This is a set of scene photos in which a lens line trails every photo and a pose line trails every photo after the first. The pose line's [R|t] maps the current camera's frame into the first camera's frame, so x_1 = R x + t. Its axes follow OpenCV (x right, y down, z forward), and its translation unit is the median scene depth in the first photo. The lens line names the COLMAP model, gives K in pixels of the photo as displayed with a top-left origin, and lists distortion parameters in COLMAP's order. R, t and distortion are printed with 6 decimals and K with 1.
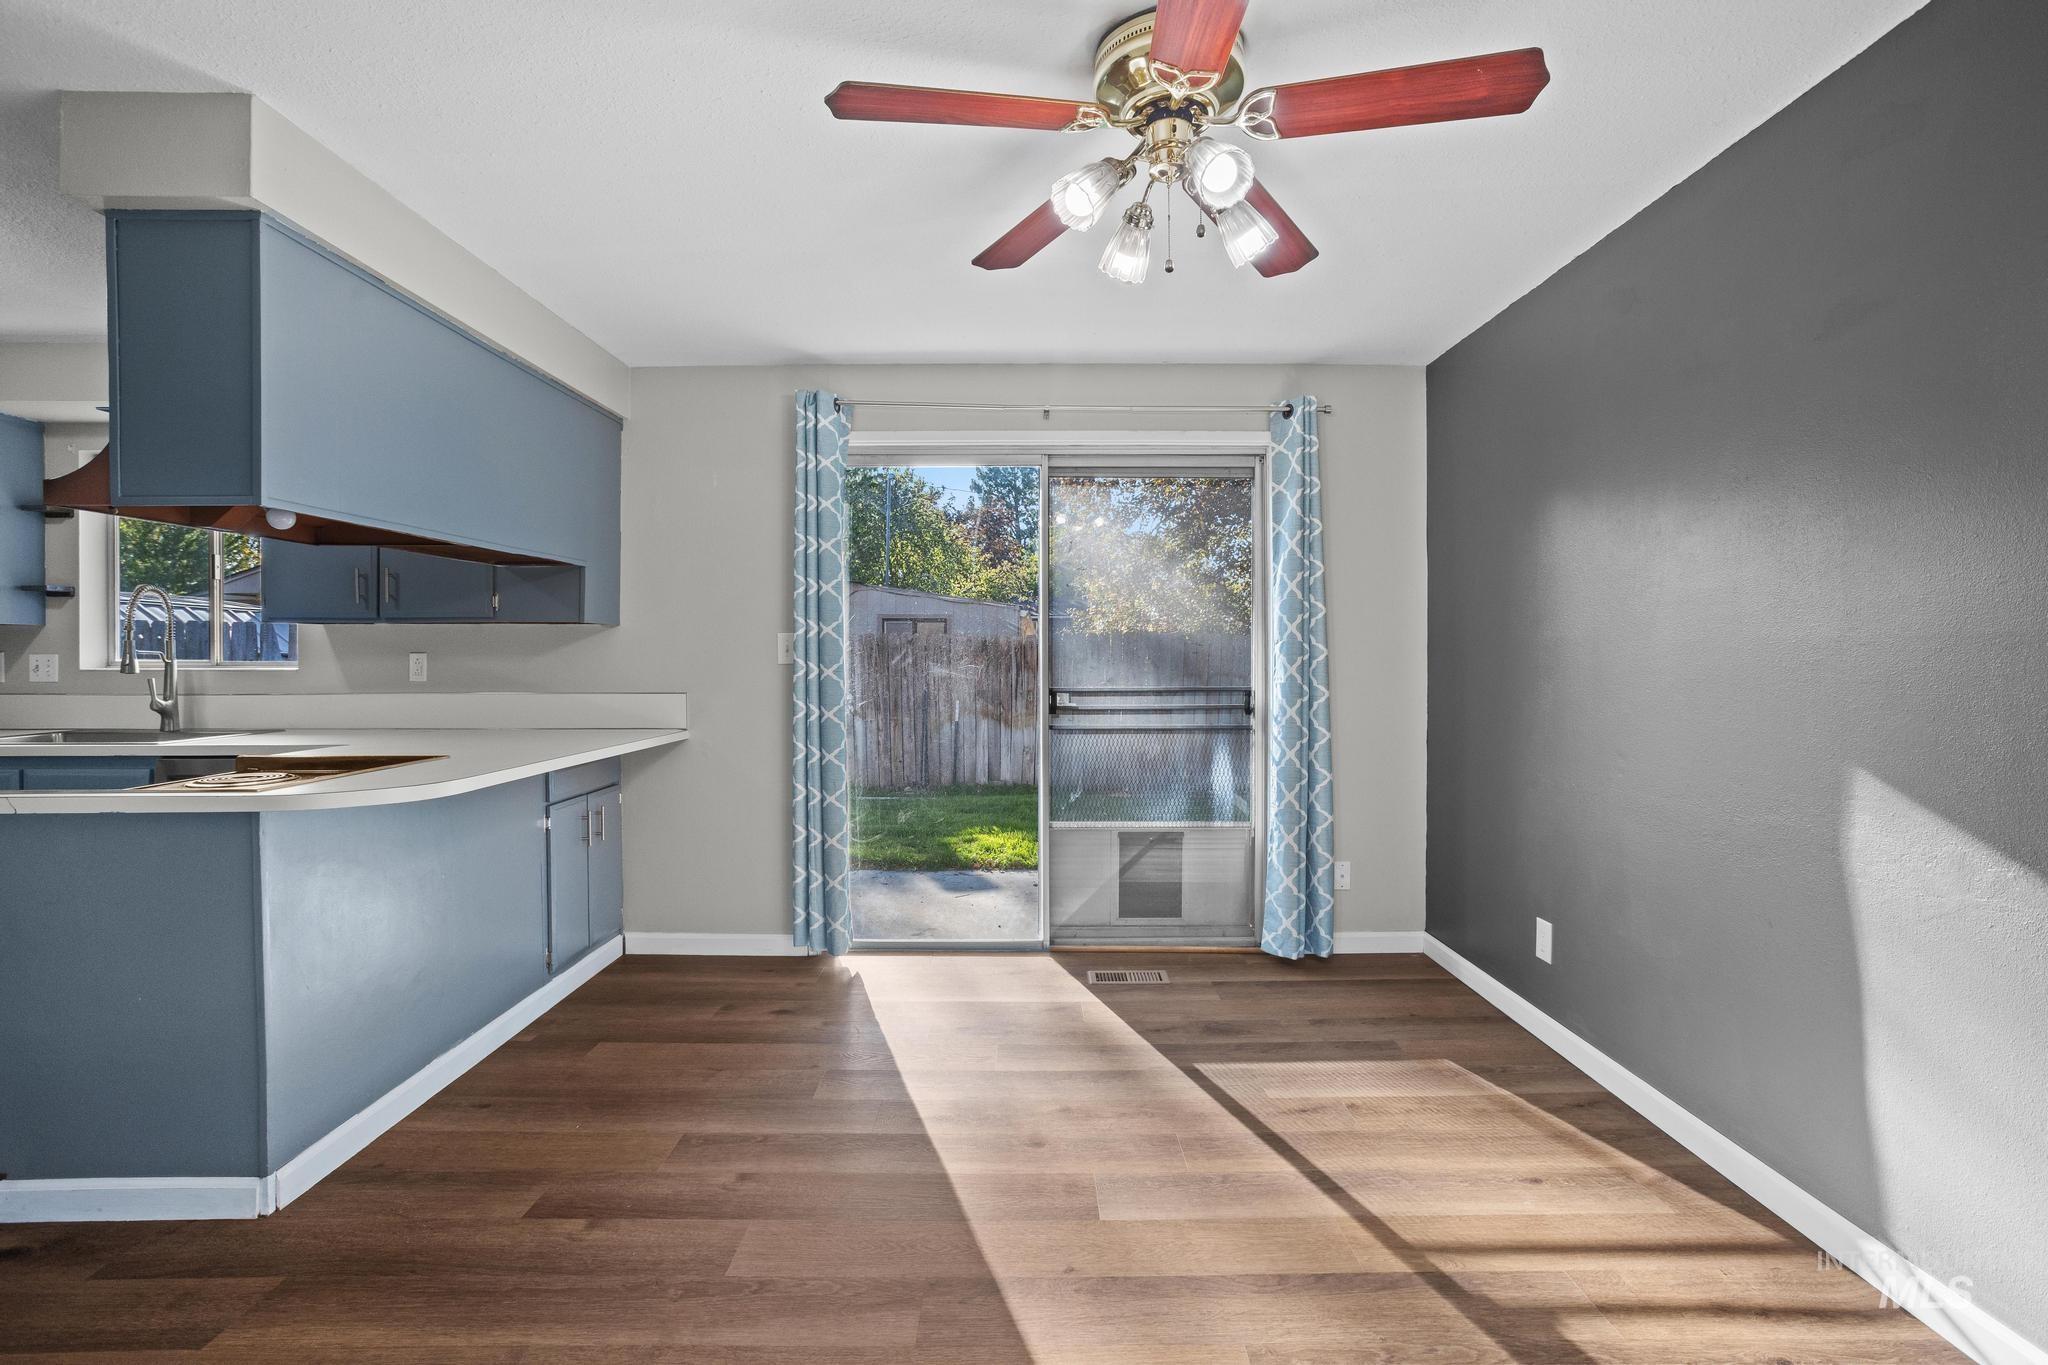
lens RADIAL K [[928.7, 0, 1024.8], [0, 928.7, 661.0], [0, 0, 1]] dist [-0.013074, 0.001802]
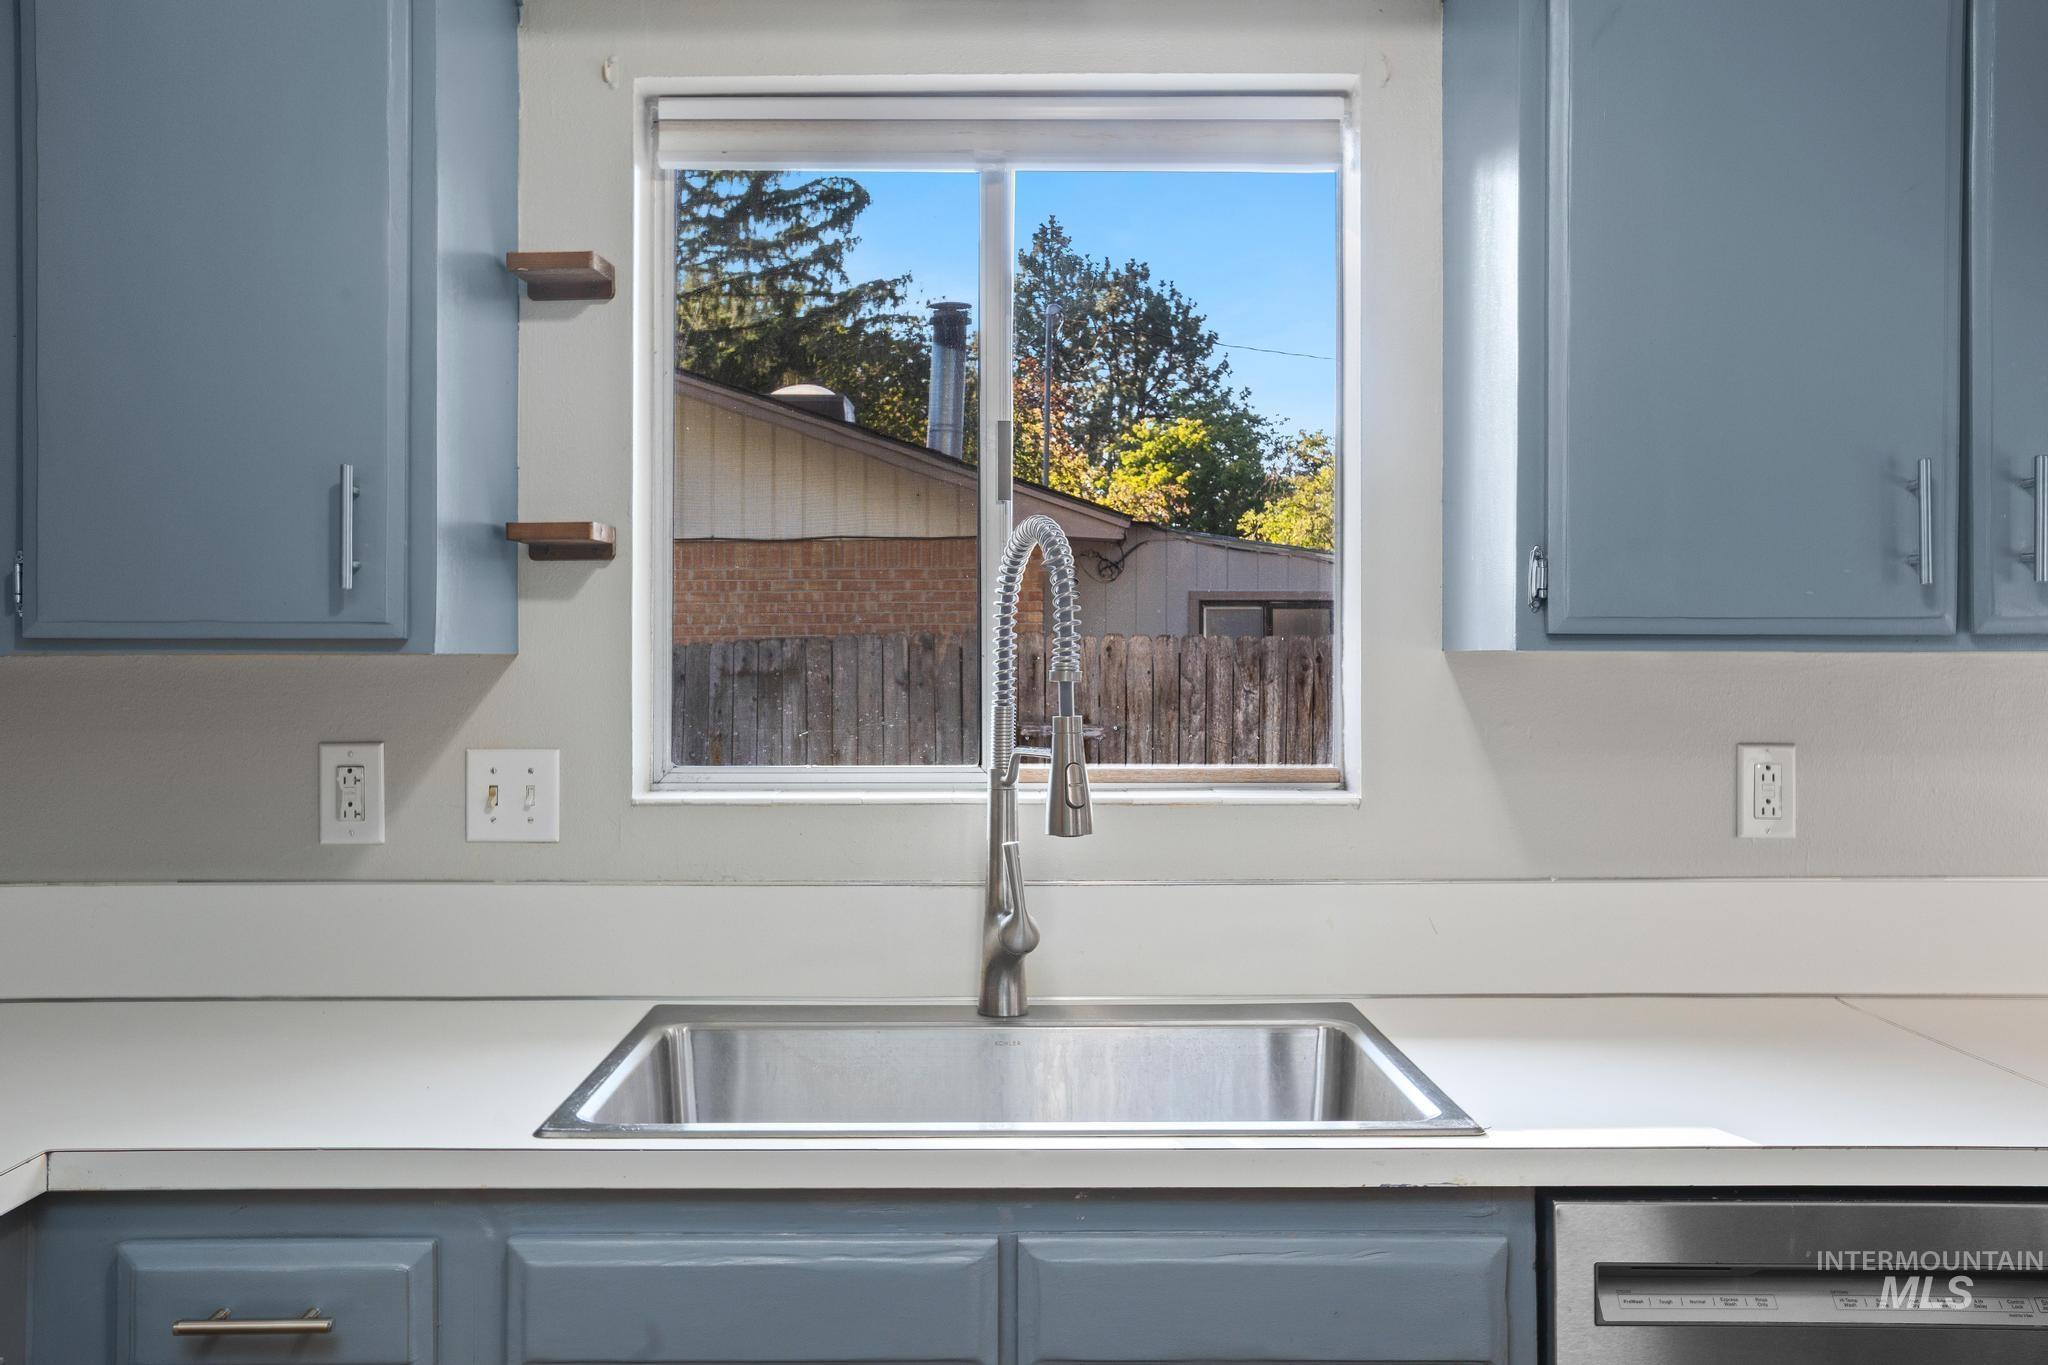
lens RADIAL K [[1750.4, 0, 1023.0], [0, 1750.4, 675.9], [0, 0, 1]] dist [0.044436, 0.001152]
pose [[0.999967, 0.000593, 0.008104, -0.896564], [-0.000613, 0.999997, 0.002401, -0.032977], [-0.008103, -0.002406, 0.999964, 0.412515]]
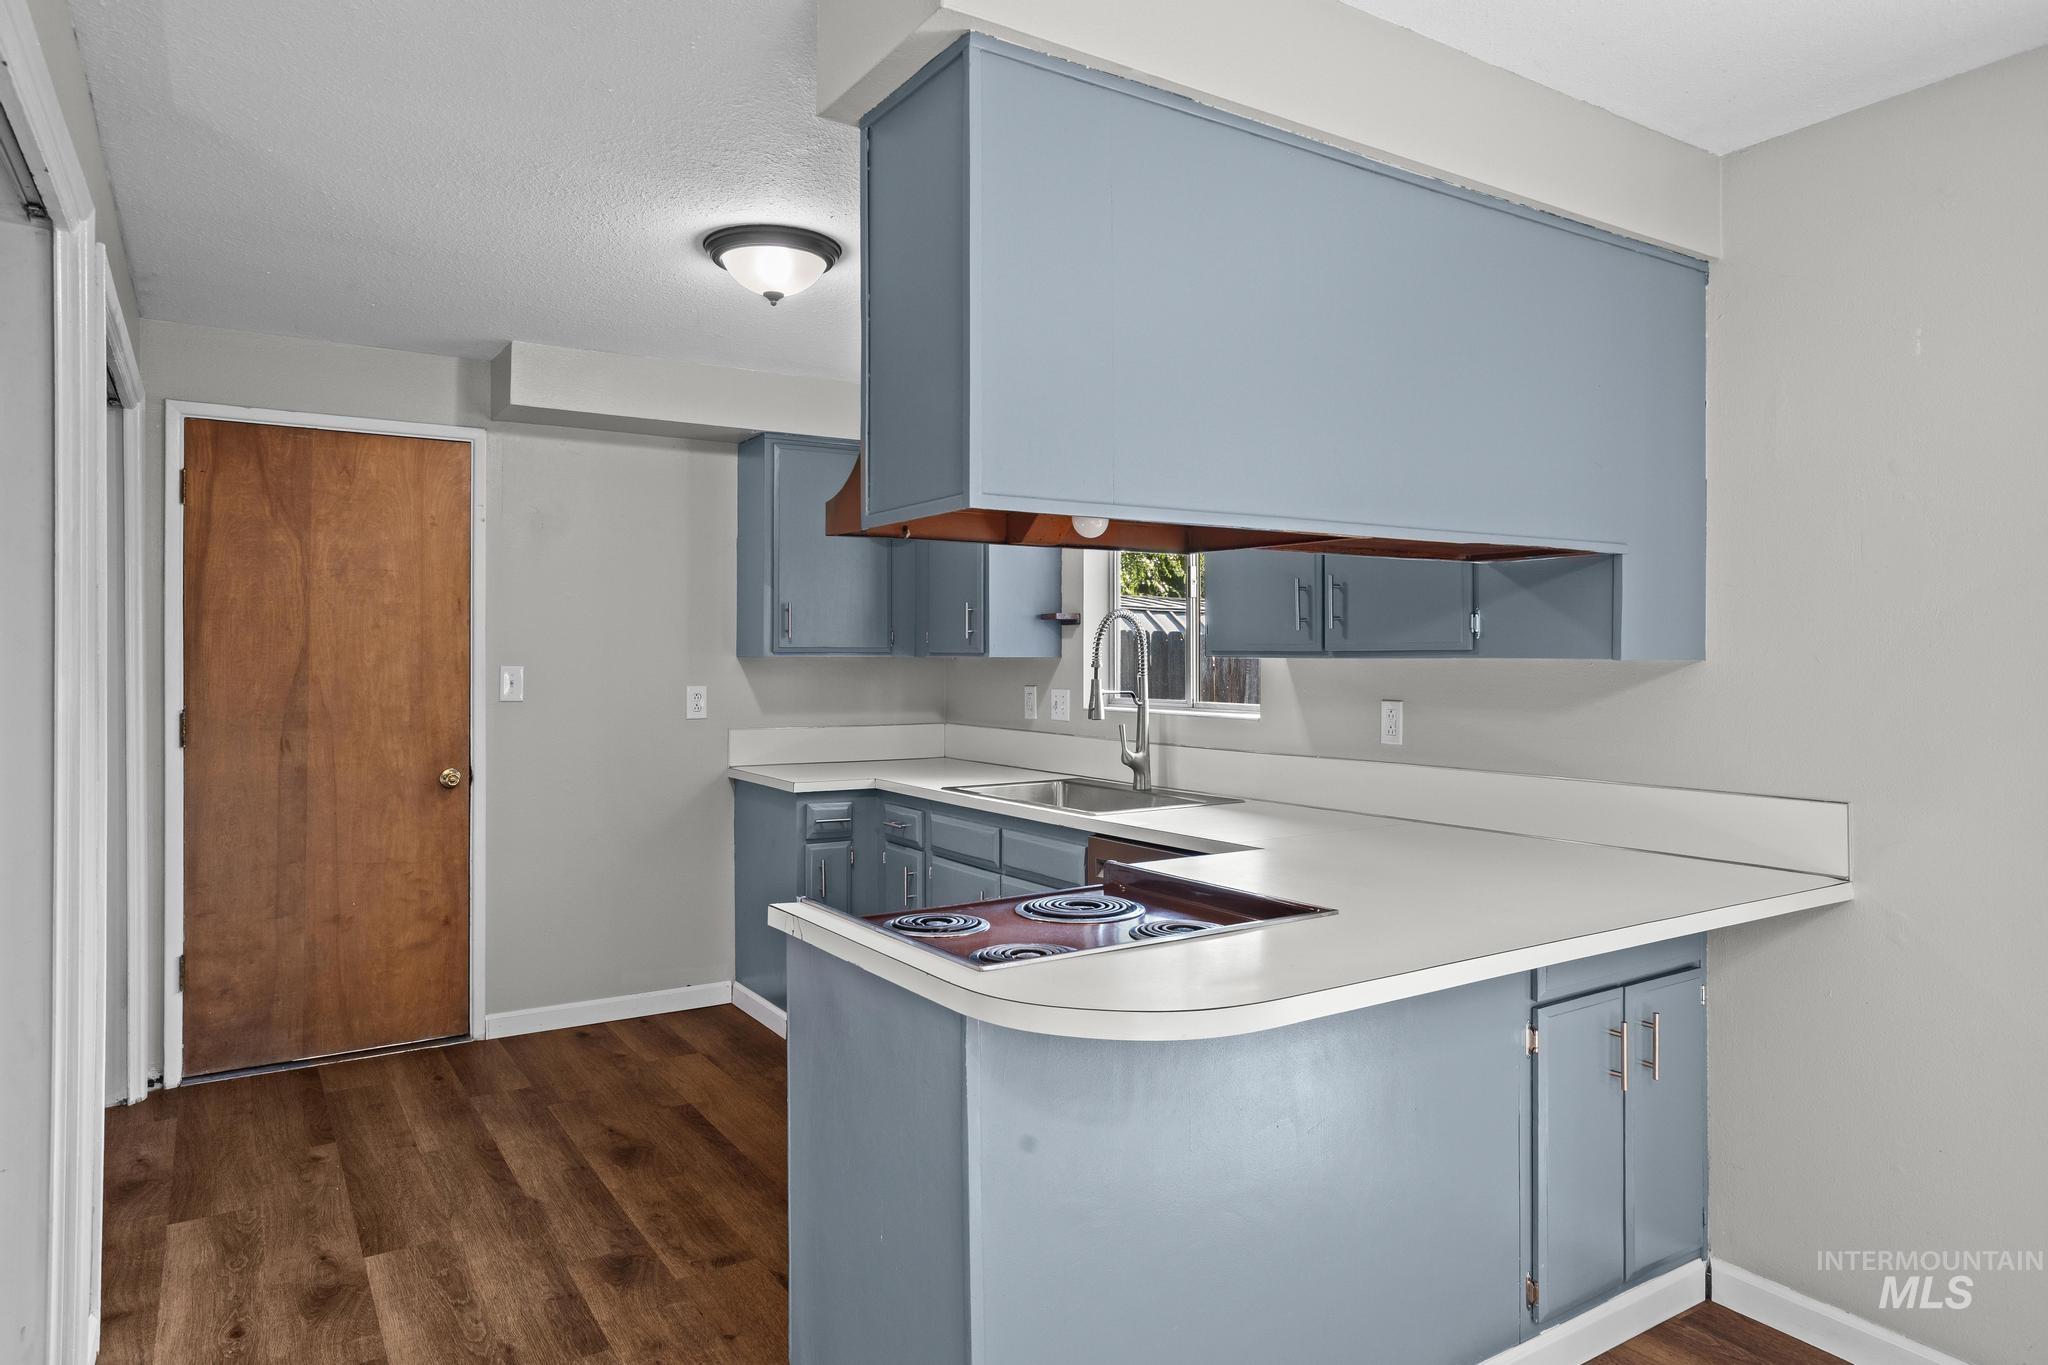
lens RADIAL K [[1255.2, 0, 1020.2], [0, 1255.2, 646.4], [0, 0, 1]] dist [-0.016755, 0.001019]
pose [[0.539919, -0.004988, -0.841702, -0.056033], [-0.008238, 0.999903, -0.011210, -0.034811], [0.841677, 0.012986, 0.539826, 0.300564]]
